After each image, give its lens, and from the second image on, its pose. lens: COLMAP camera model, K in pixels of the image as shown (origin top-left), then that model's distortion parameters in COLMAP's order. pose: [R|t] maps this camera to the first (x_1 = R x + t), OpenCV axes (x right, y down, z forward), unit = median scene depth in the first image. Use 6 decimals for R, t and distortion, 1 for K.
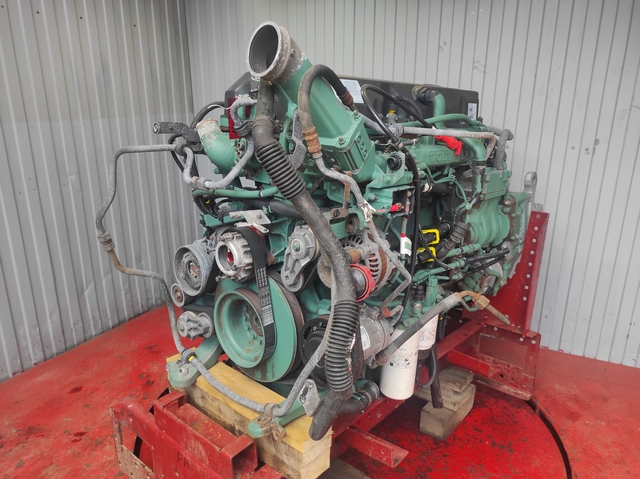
lens RADIAL K [[459.1, 0, 322.7], [0, 459.1, 245.3], [0, 0, 1]] dist [0.024361, -0.028312]
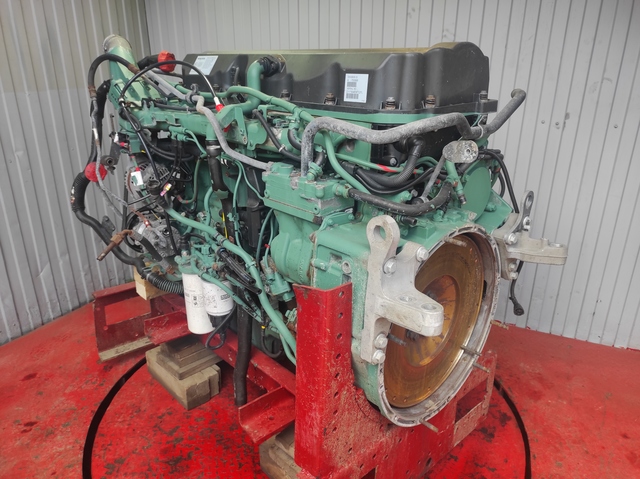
lens RADIAL K [[459.1, 0, 322.1], [0, 459.1, 243.4], [0, 0, 1]] dist [0.024361, -0.028312]
pose [[0.999532, -0.008058, 0.029500, 0.047259], [0.006300, 0.998226, 0.059205, -0.017100], [-0.029925, -0.058992, 0.997810, 0.032848]]
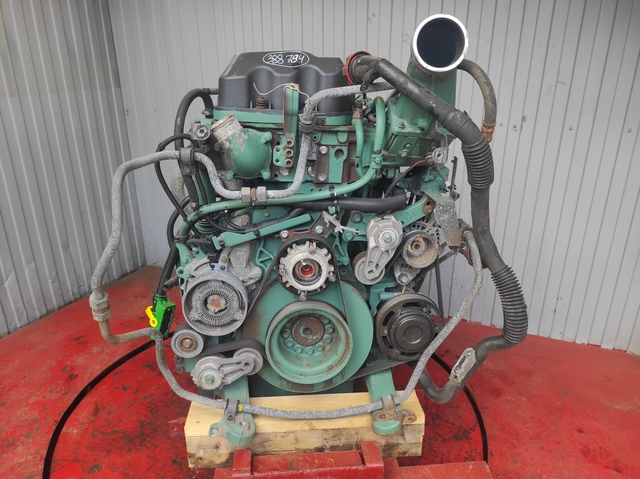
lens RADIAL K [[459.1, 0, 321.6], [0, 459.1, 243.1], [0, 0, 1]] dist [0.024361, -0.028312]
pose [[0.998071, -0.025982, 0.056391, 0.093603], [0.022368, 0.997712, 0.063805, -0.029378], [-0.057920, -0.062420, 0.996368, 0.022802]]
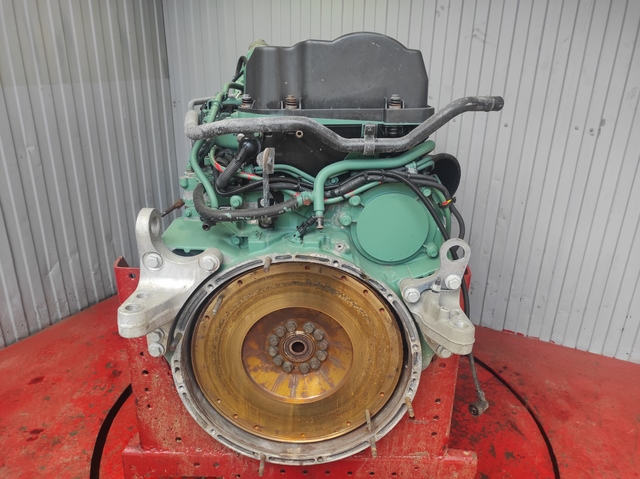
lens RADIAL K [[459.1, 0, 321.1], [0, 459.1, 243.2], [0, 0, 1]] dist [0.024361, -0.028312]
pose [[0.999735, 0.016517, 0.016008, 0.020541], [-0.017495, 0.997862, 0.062968, -0.030150], [-0.014934, -0.063232, 0.997887, 0.071432]]
